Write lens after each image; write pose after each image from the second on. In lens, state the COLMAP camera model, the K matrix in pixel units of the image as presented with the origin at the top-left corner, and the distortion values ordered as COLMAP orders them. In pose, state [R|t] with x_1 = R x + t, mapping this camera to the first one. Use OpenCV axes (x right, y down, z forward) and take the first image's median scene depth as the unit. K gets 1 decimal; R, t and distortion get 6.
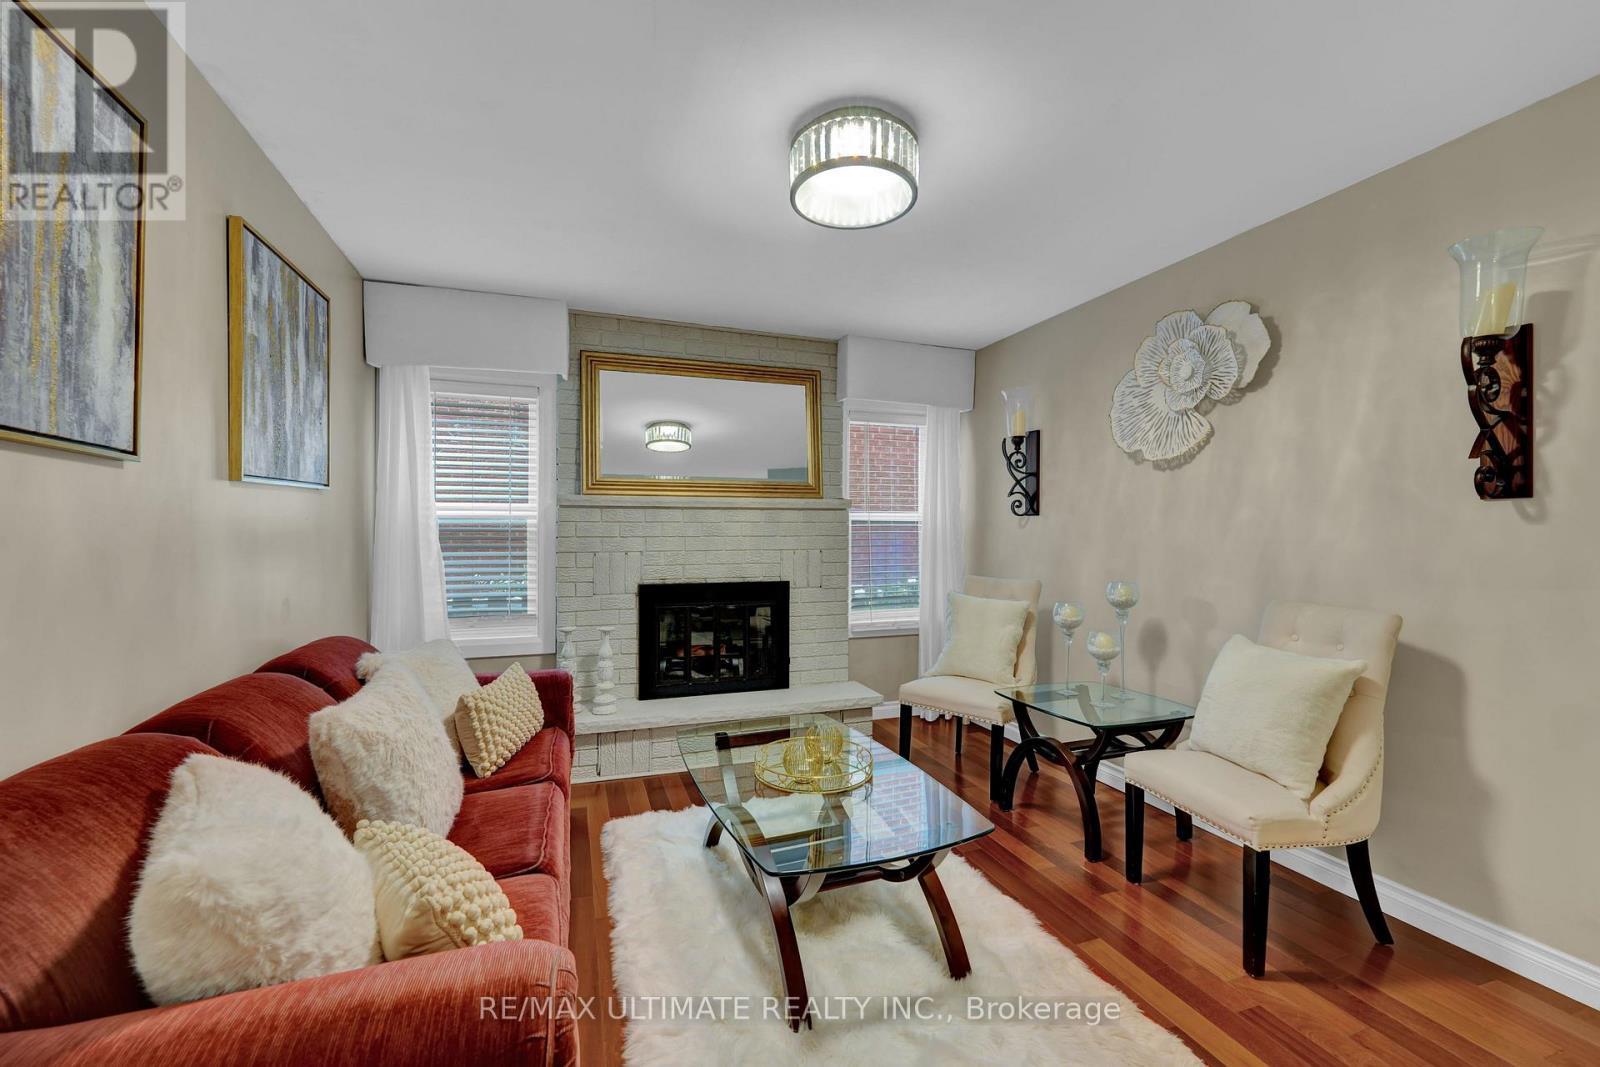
lens RADIAL K [[639.6, 0, 800.4], [0, 639.6, 544.4], [0, 0, 1]] dist [-0.018141, 0.000008]
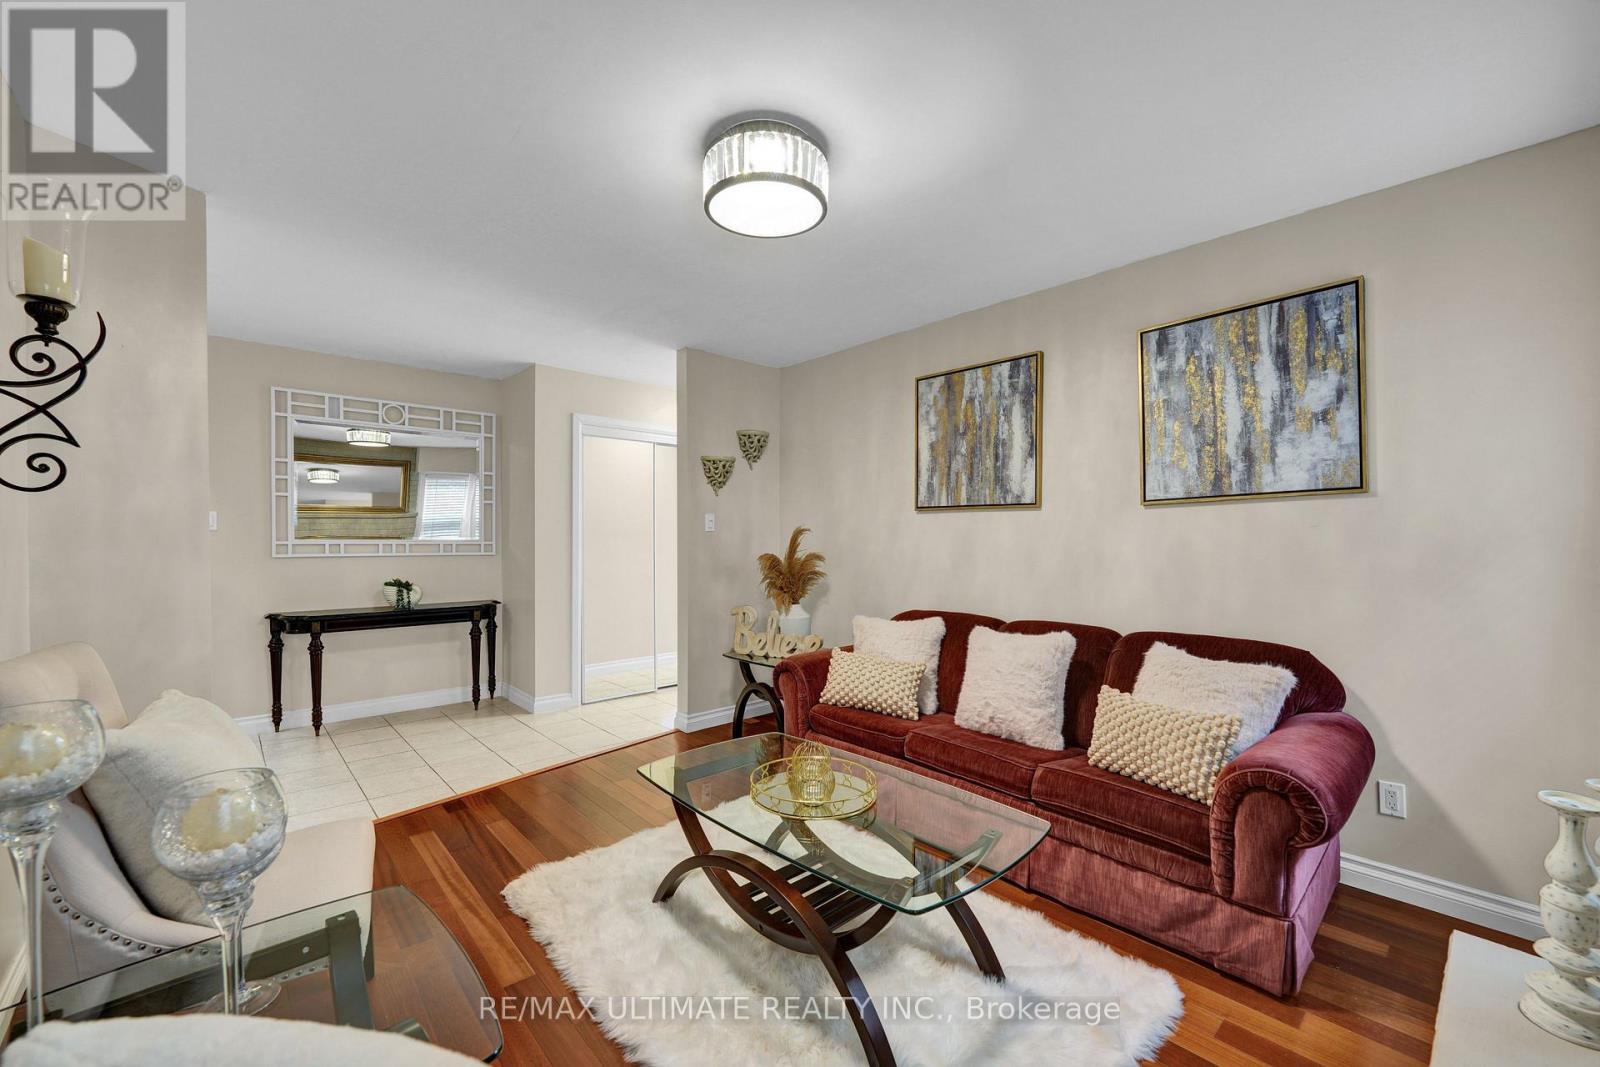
lens RADIAL K [[662.7, 0, 788.7], [0, 662.7, 535.8], [0, 0, 1]] dist [-0.017054, -0.000190]
pose [[-0.930863, -0.002027, -0.365363, 0.238974], [-0.008177, 0.999850, 0.015286, -0.023074], [0.365277, 0.017217, -0.930740, 1.105517]]
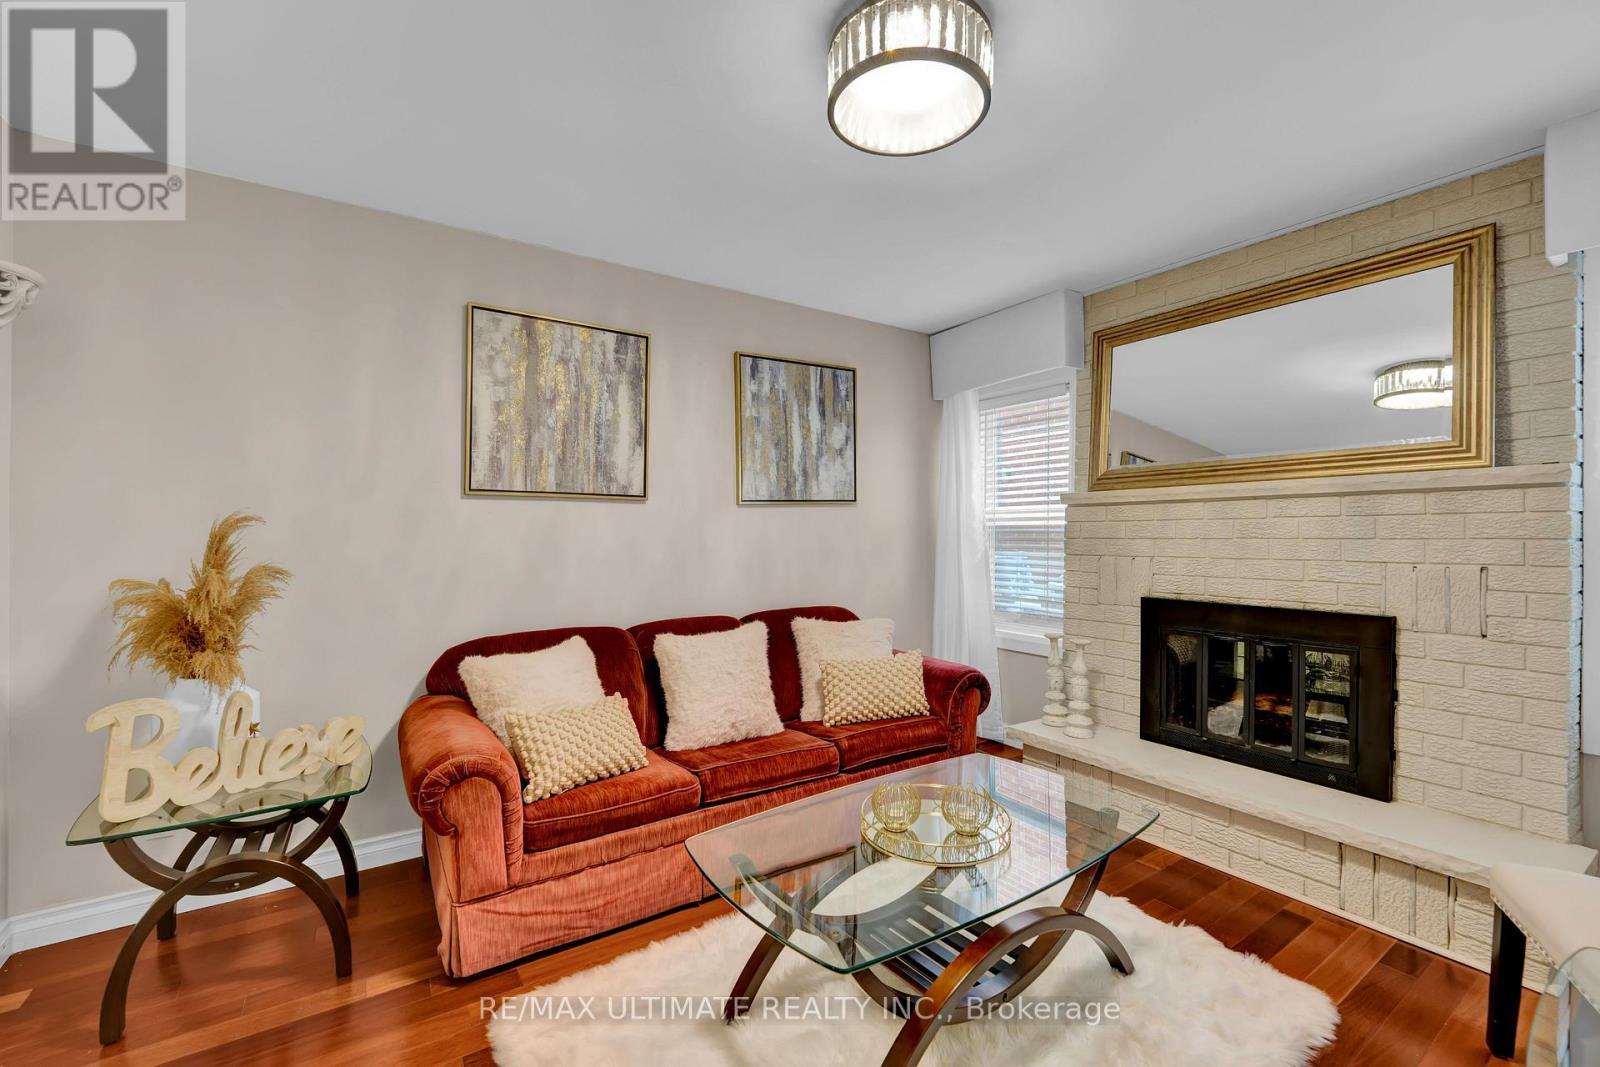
lens RADIAL K [[652.9, 0, 801.6], [0, 652.9, 529.5], [0, 0, 1]] dist [-0.018829, -0.000271]
pose [[0.250266, -0.007688, -0.968147, 0.448652], [-0.015081, 0.999816, -0.011838, -0.007014], [0.968060, 0.017564, 0.250104, 0.370939]]
